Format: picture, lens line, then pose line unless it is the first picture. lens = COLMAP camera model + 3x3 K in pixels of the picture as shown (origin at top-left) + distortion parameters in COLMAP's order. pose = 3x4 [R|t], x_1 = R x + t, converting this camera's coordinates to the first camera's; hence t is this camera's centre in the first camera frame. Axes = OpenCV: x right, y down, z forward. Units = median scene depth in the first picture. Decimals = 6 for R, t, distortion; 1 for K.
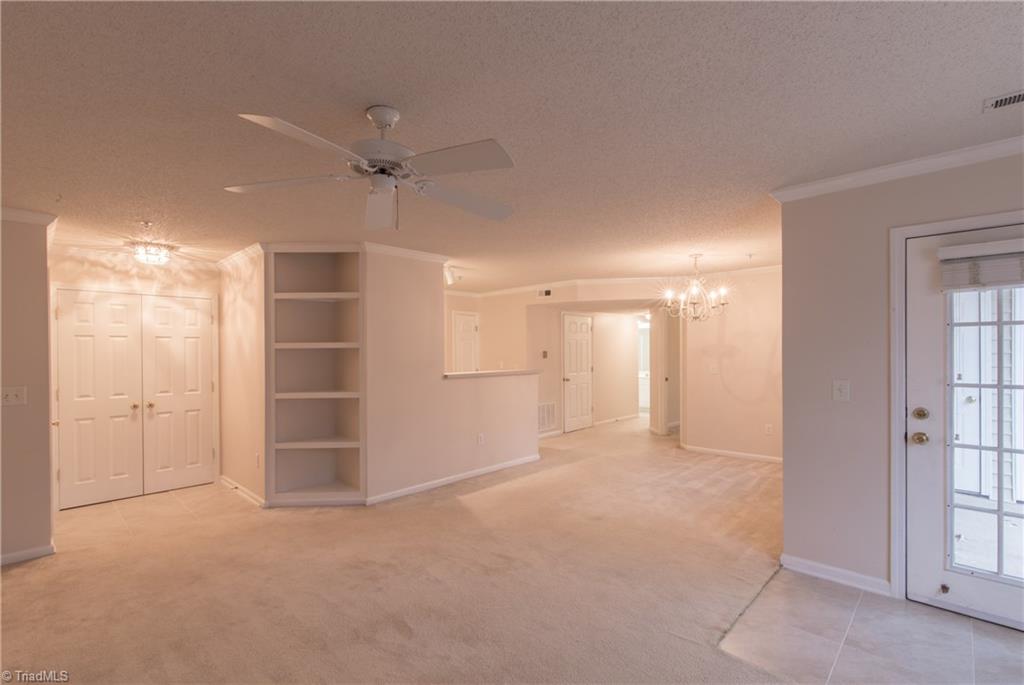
lens RADIAL K [[463.7, 0, 515.0], [0, 463.7, 352.3], [0, 0, 1]] dist [-0.000497, -0.000097]
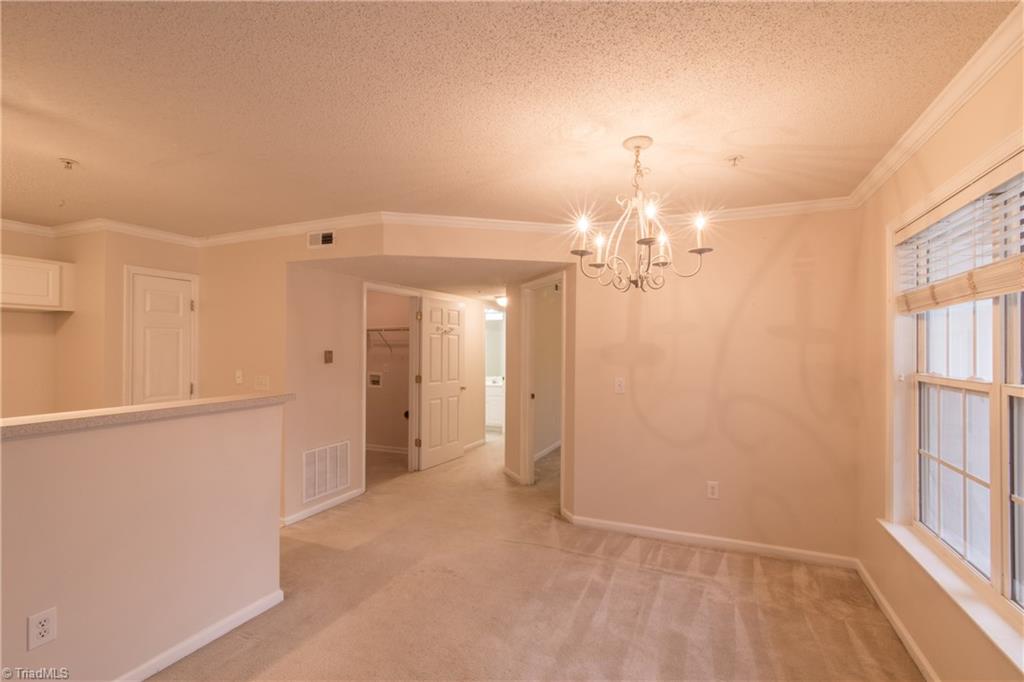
lens RADIAL K [[460.1, 0, 516.4], [0, 460.1, 344.0], [0, 0, 1]] dist [-0.000138, -0.000778]
pose [[0.939538, 0.012218, 0.342226, 0.108856], [-0.009096, 0.999901, -0.010725, -0.008262], [-0.342323, 0.006964, 0.939556, 0.515295]]
